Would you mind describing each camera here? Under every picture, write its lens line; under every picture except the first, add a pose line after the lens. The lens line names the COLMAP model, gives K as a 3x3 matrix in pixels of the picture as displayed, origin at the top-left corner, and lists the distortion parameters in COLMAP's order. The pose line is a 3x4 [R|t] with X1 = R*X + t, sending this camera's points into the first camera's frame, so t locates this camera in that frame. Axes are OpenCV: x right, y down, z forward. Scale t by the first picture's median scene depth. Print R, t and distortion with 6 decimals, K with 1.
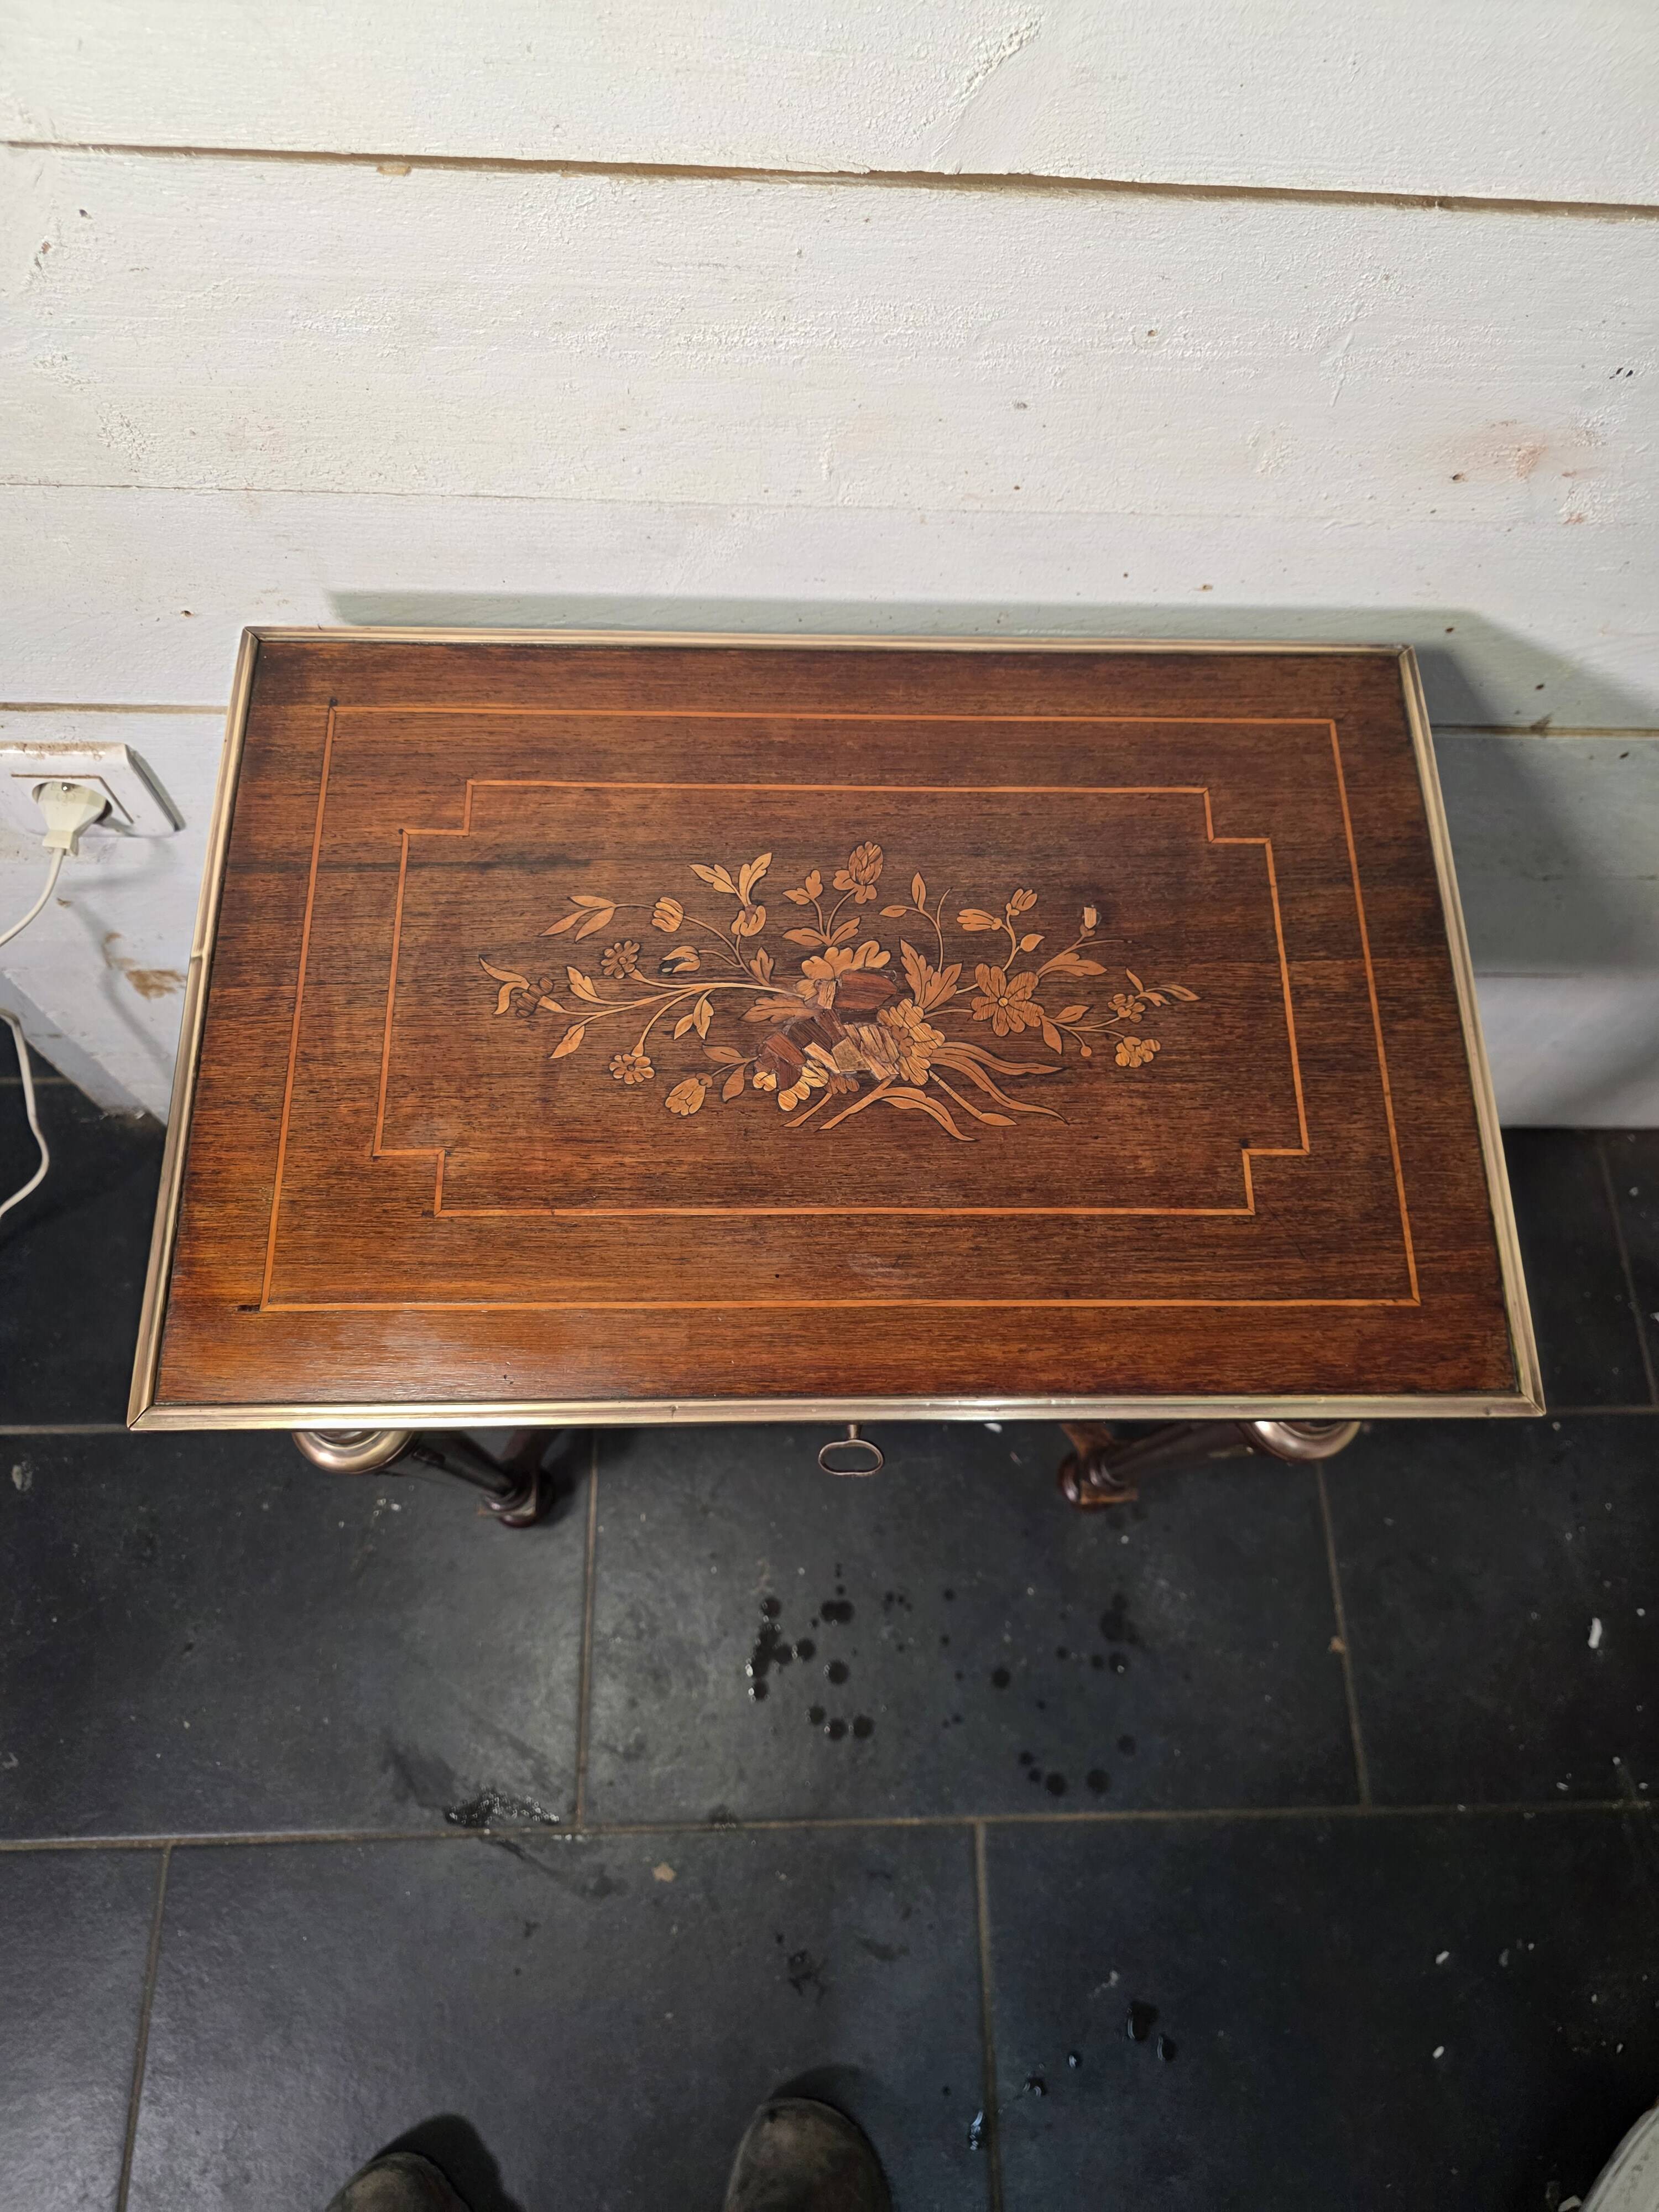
lens RADIAL K [[1499.3, 0, 844.8], [0, 1499.3, 1095.7], [0, 0, 1]] dist [0.027446, -0.042218]
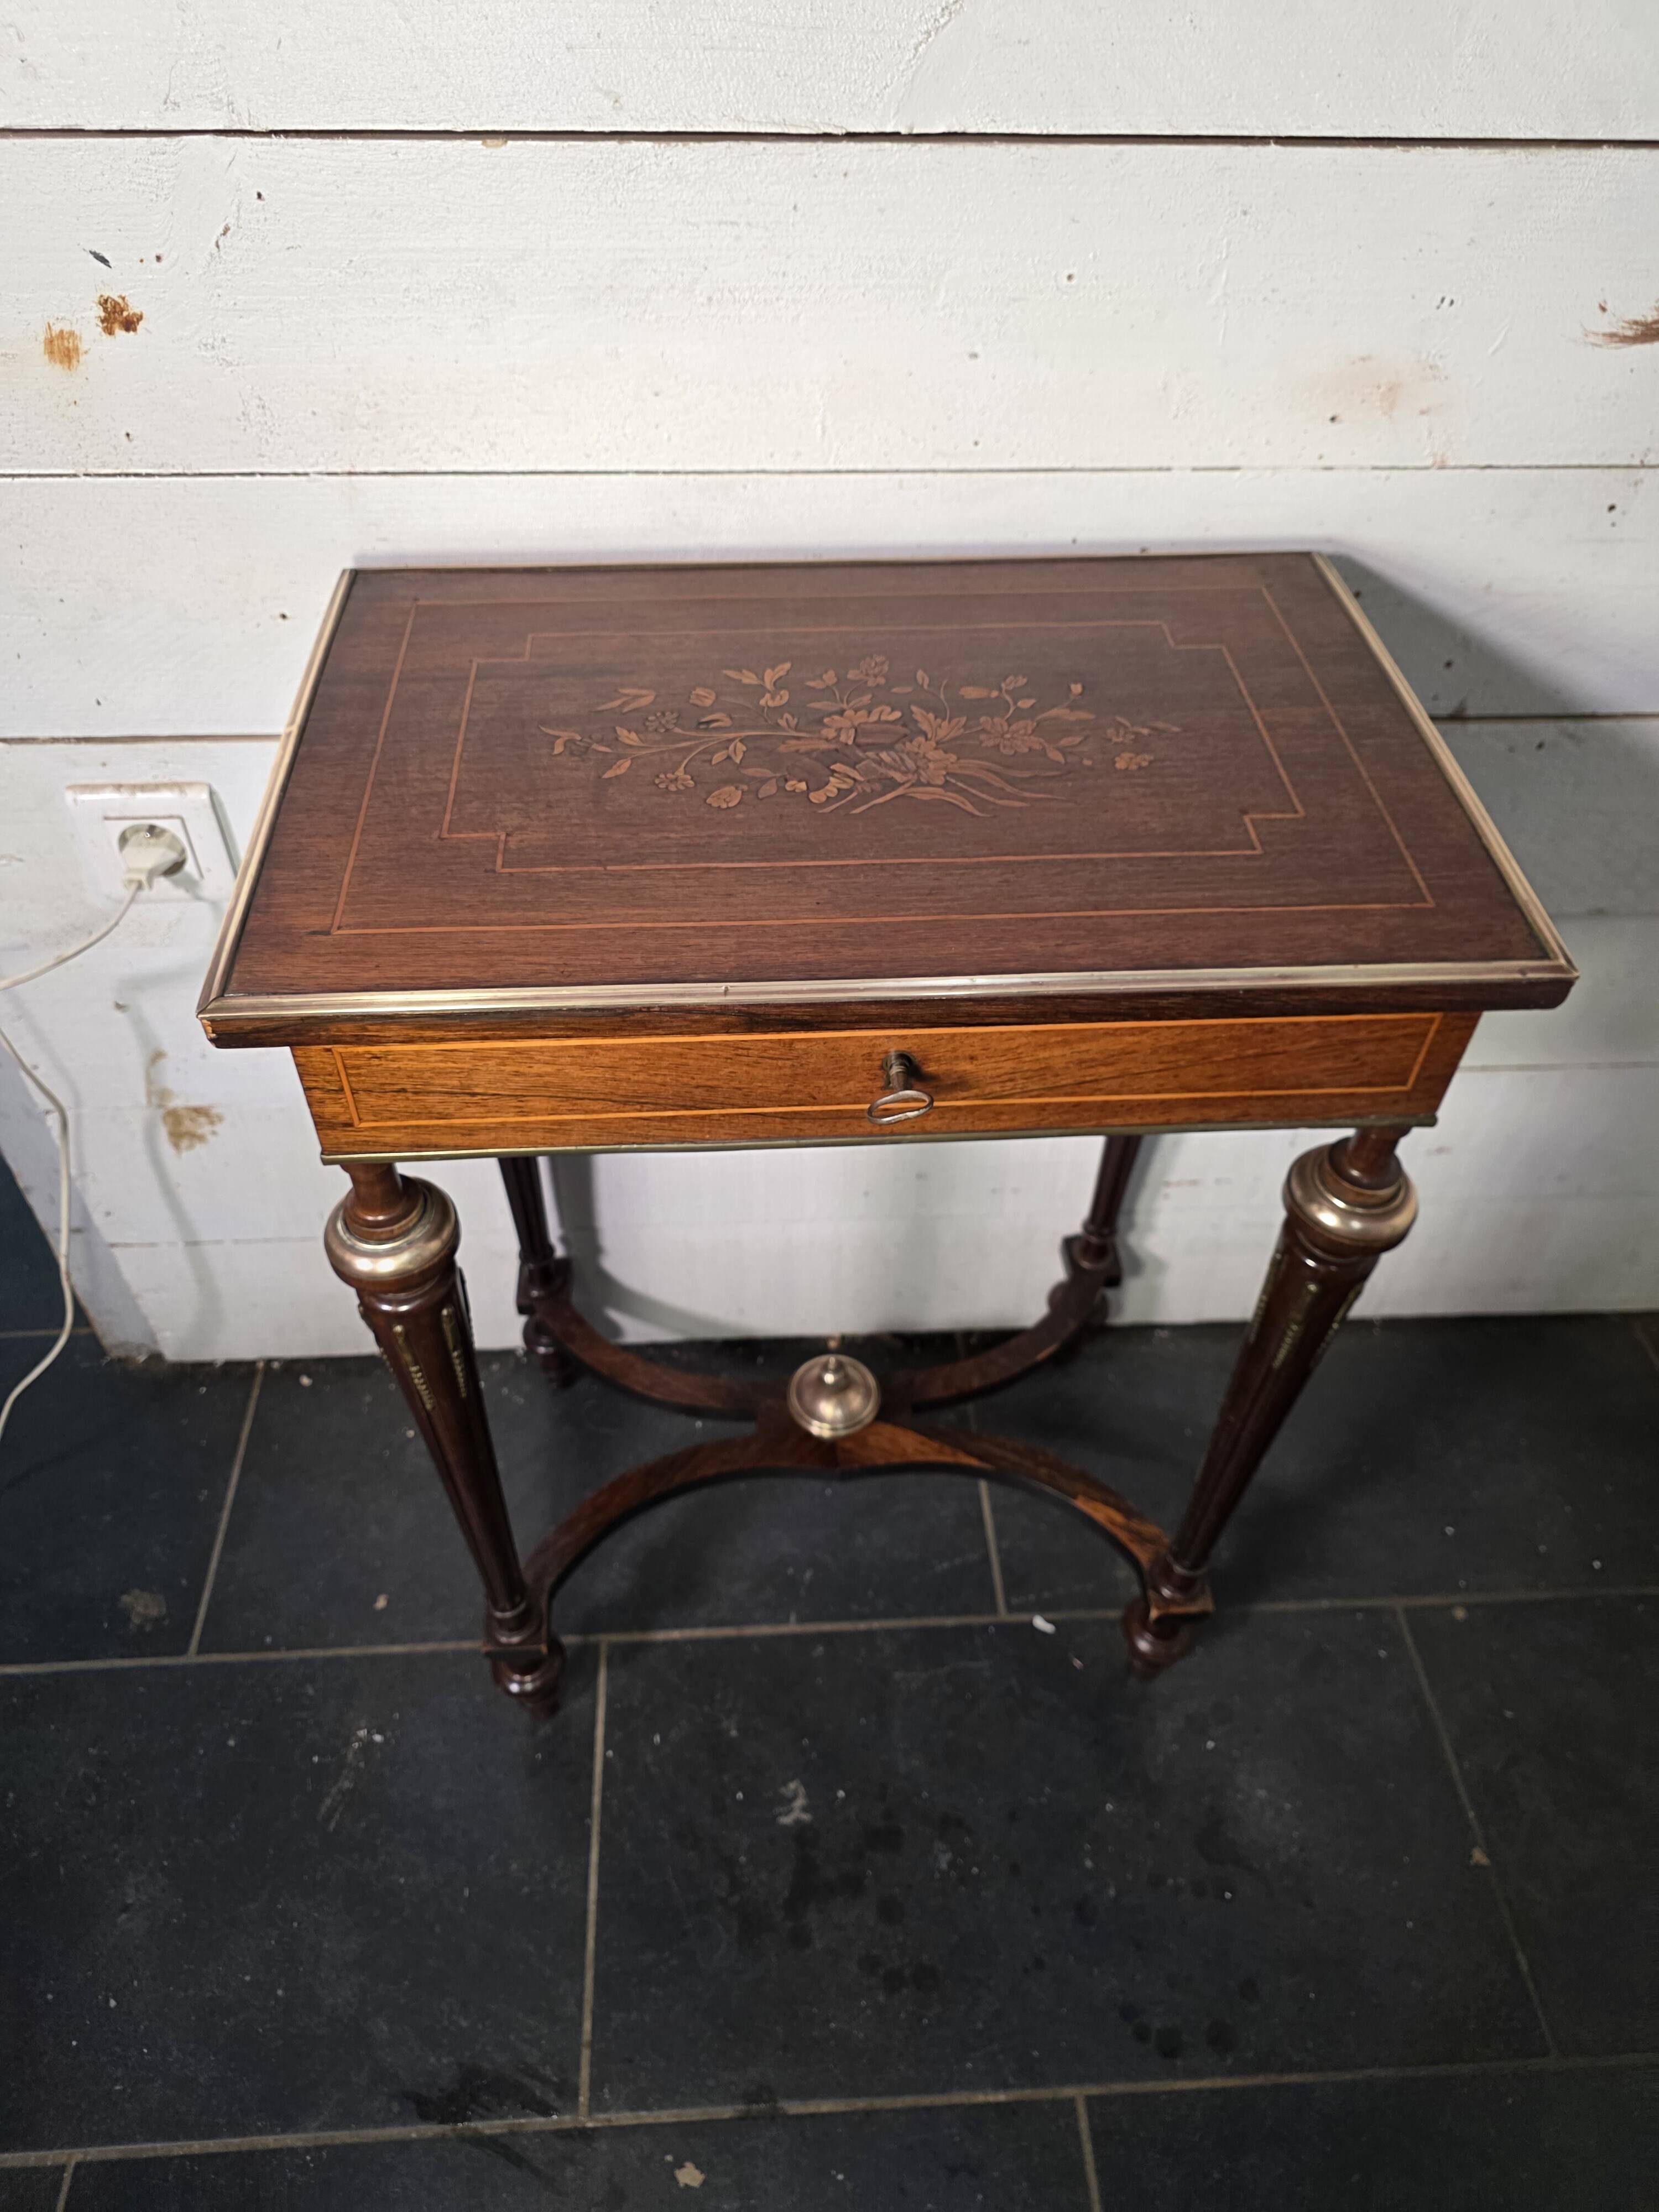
lens RADIAL K [[1536.3, 0, 801.1], [0, 1536.3, 1114.4], [0, 0, 1]] dist [0.008447, 0.002150]
pose [[0.998602, -0.052690, -0.004106, -0.056786], [0.046707, 0.916223, -0.397938, 0.642723], [0.024729, 0.397190, 0.917403, 0.066779]]
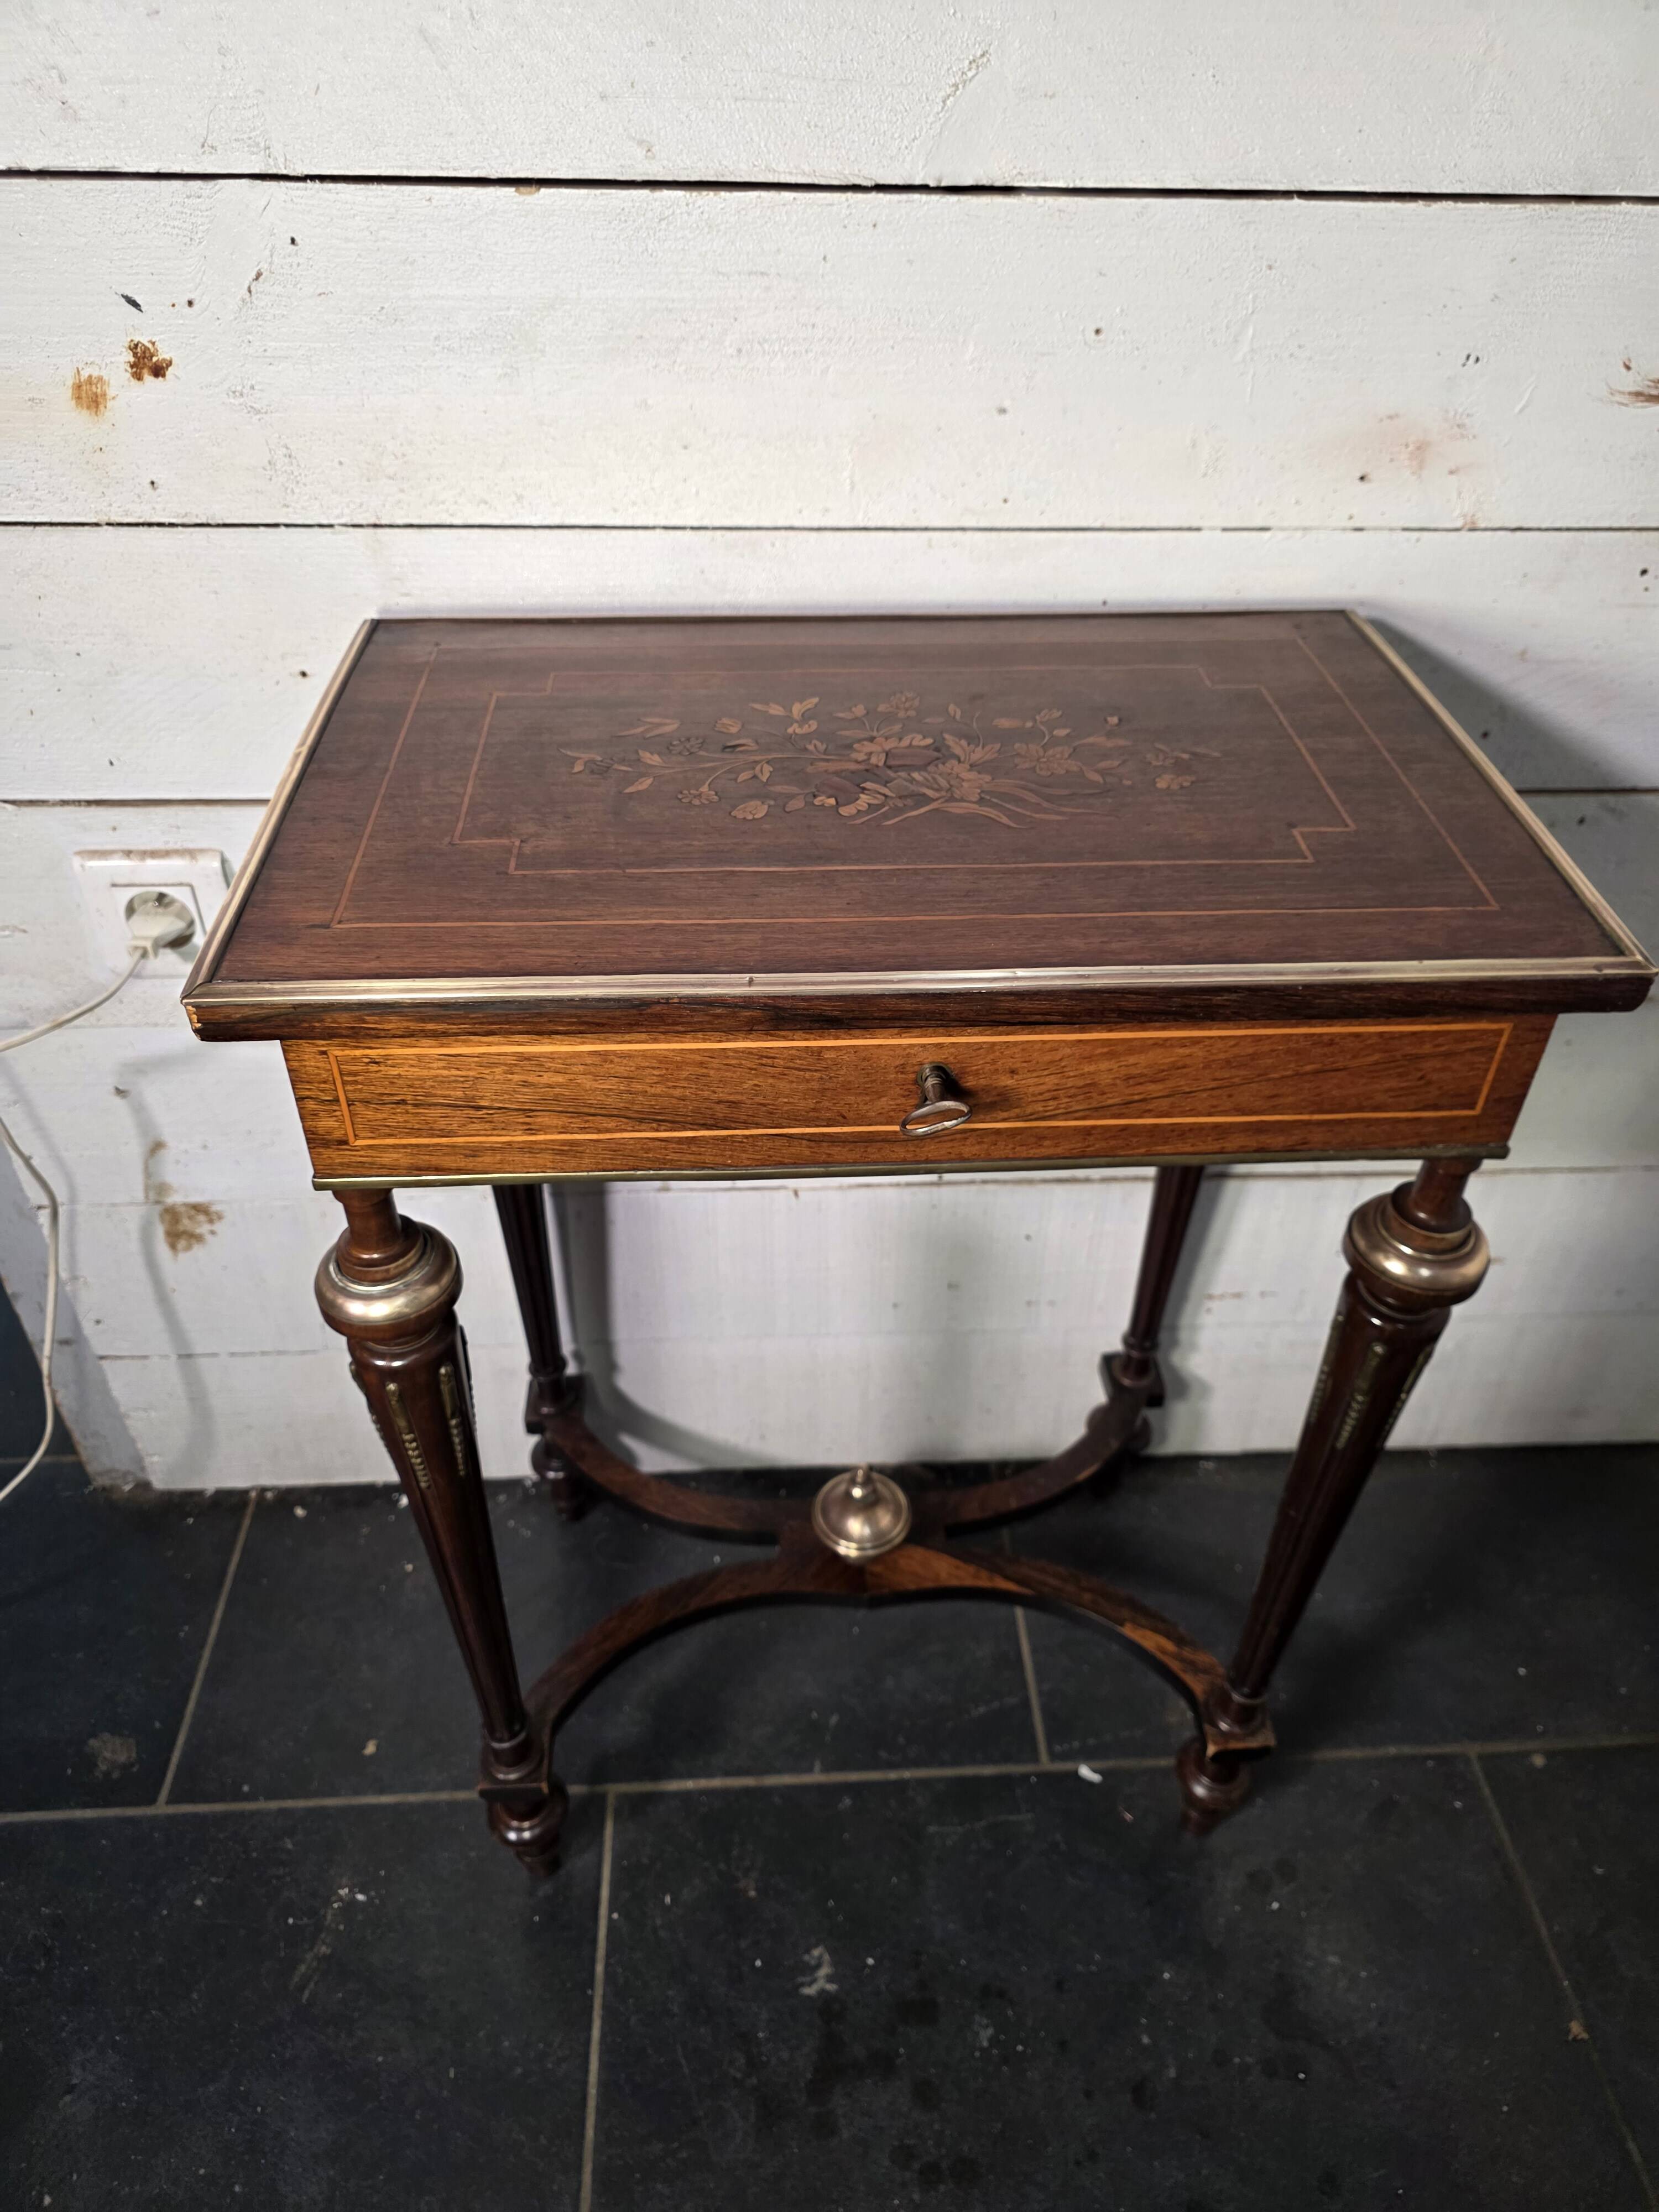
lens RADIAL K [[1544.1, 0, 830.7], [0, 1544.1, 1117.0], [0, 0, 1]] dist [0.011492, -0.010203]
pose [[0.998680, -0.051044, 0.005784, -0.065657], [0.047032, 0.863210, -0.502650, 0.710128], [0.020665, 0.502258, 0.864471, 0.173561]]
